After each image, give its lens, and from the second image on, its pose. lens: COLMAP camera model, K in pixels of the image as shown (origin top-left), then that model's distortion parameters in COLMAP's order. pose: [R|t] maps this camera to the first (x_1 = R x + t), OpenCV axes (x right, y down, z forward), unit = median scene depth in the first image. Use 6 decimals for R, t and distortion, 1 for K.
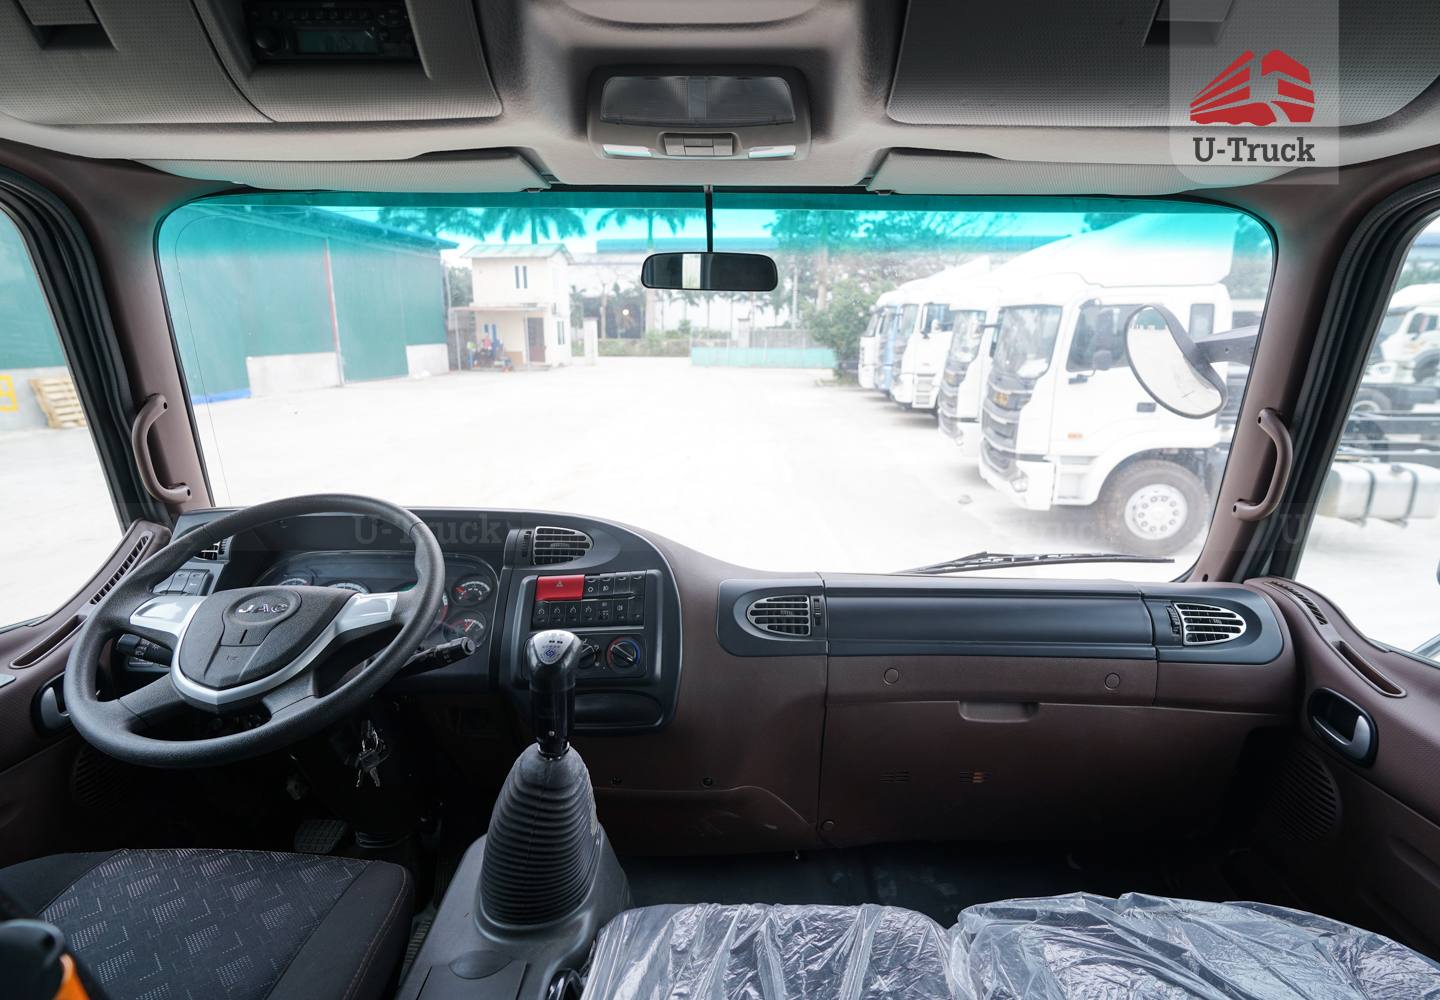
lens RADIAL K [[728.9, 0, 723.5], [0, 728.9, 502.4], [0, 0, 1]] dist [-0.005574, 0.002867]
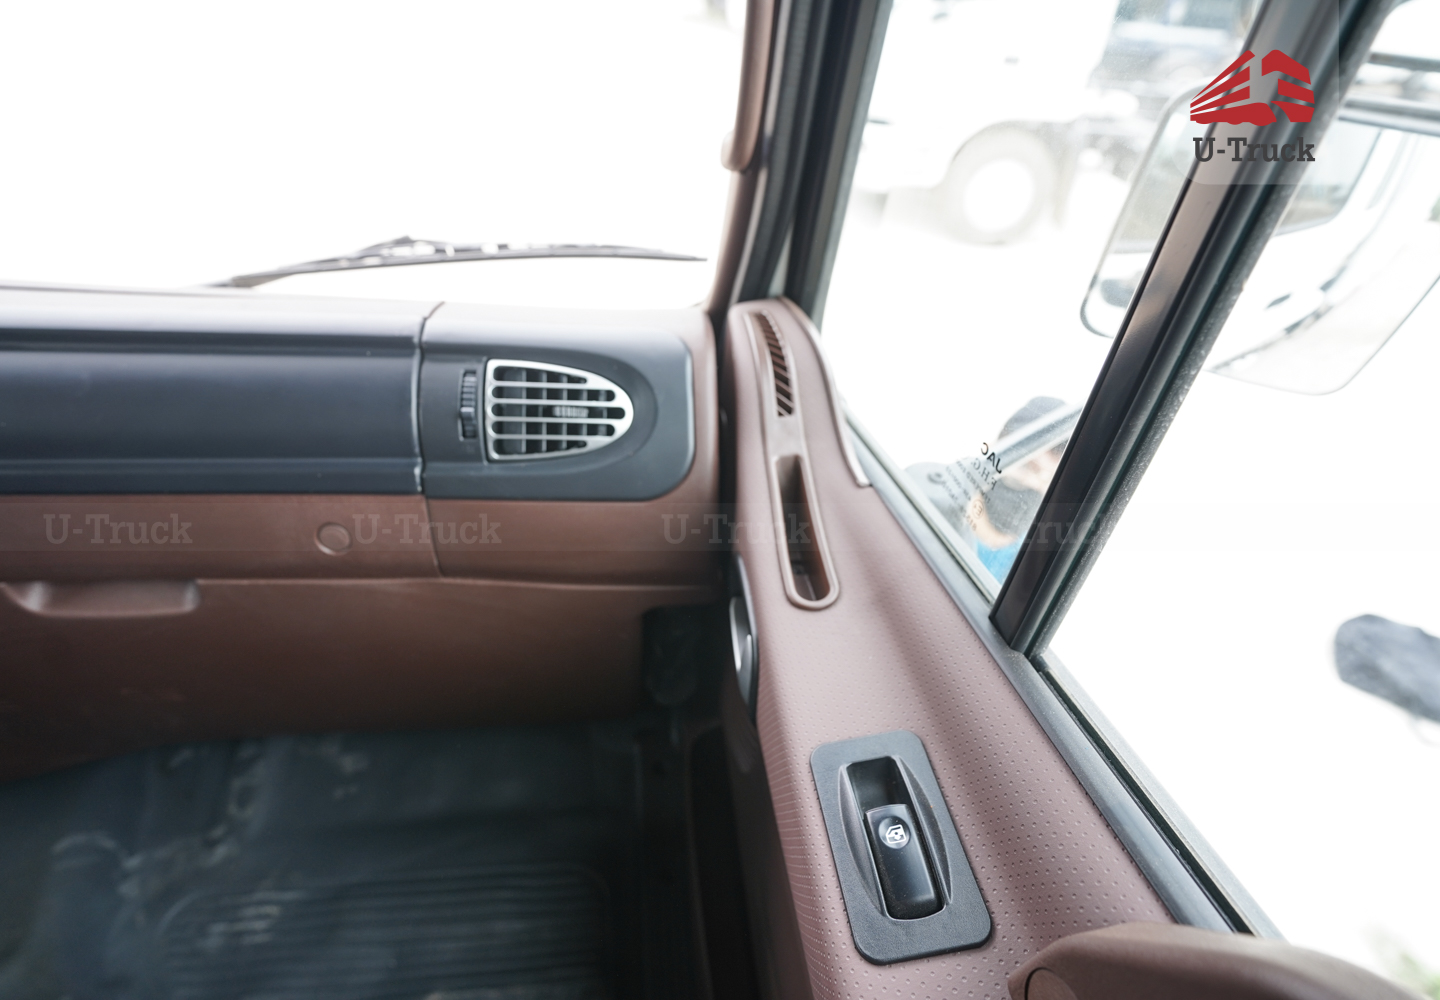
lens RADIAL K [[728.9, 0, 724.3], [0, 728.9, 504.6], [0, 0, 1]] dist [-0.005574, 0.002867]
pose [[0.986818, -0.034389, 0.158137, 0.441831], [-0.034158, 0.910887, 0.411239, 0.017775], [-0.158187, -0.411219, 0.897706, 0.350445]]
